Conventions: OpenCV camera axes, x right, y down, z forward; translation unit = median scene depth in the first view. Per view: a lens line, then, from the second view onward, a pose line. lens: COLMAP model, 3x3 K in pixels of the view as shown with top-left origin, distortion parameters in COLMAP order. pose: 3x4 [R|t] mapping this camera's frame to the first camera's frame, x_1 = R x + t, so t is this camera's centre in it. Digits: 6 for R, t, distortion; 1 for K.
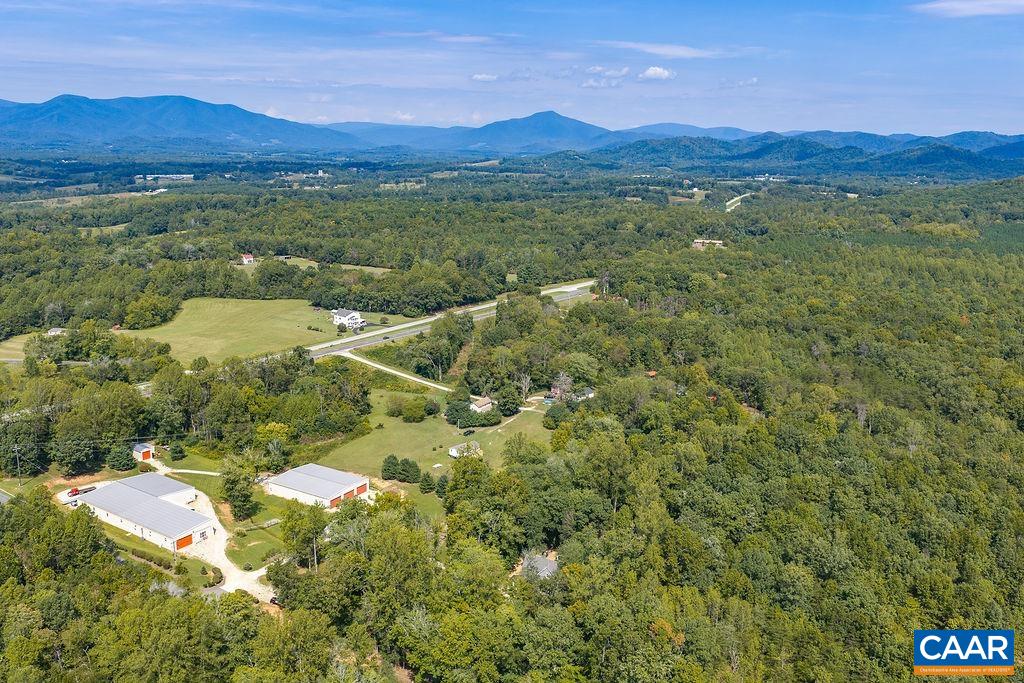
lens RADIAL K [[838.1, 0, 512.0], [0, 838.1, 341.5], [0, 0, 1]] dist [0.009142, -0.014298]
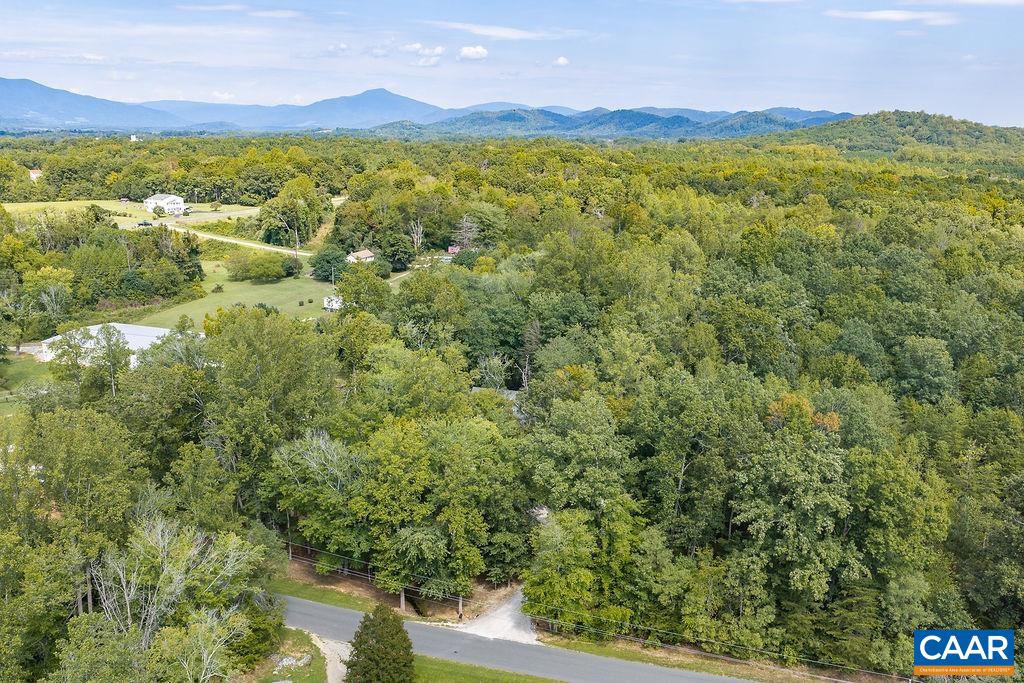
lens RADIAL K [[838.1, 0, 512.0], [0, 838.1, 341.5], [0, 0, 1]] dist [0.009142, -0.014298]
pose [[0.981381, -0.048830, 0.185759, -0.046049], [0.044868, 0.998668, 0.025477, 0.134921], [-0.186755, -0.016668, 0.982265, 0.247579]]
